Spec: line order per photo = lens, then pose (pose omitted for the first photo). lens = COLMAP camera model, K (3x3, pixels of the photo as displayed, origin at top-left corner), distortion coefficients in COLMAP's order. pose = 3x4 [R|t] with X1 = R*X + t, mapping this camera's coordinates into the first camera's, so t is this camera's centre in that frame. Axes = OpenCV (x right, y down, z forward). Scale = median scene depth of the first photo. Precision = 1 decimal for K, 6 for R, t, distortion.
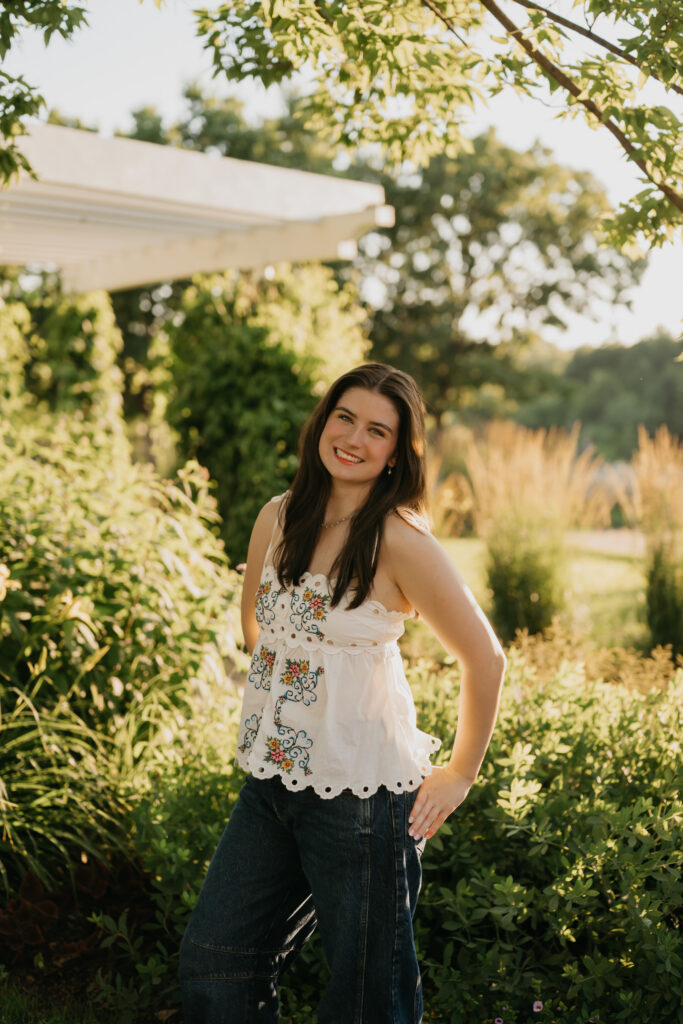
lens RADIAL K [[1408.5, 0, 341.5], [0, 1408.5, 512.0], [0, 0, 1]] dist [-0.010887, 0.037216]
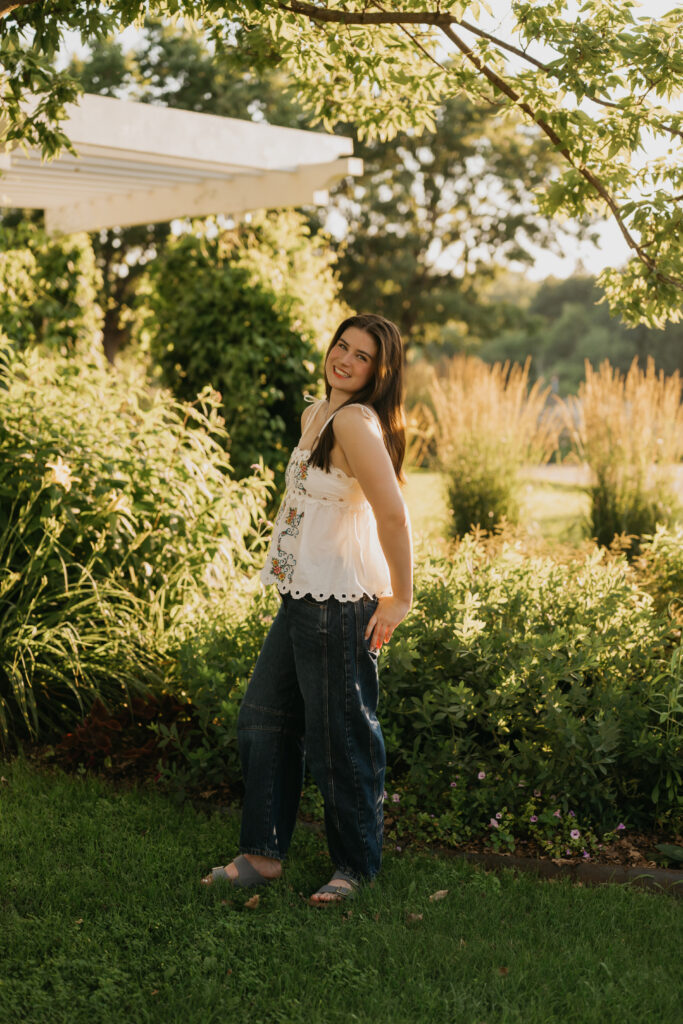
lens RADIAL K [[1556.6, 0, 341.5], [0, 1556.6, 512.0], [0, 0, 1]] dist [-0.026733, -0.114288]
pose [[0.999512, -0.003743, 0.031026, -0.031742], [0.002696, 0.999427, 0.033731, 0.027731], [-0.031134, -0.033630, 0.998949, -0.364689]]
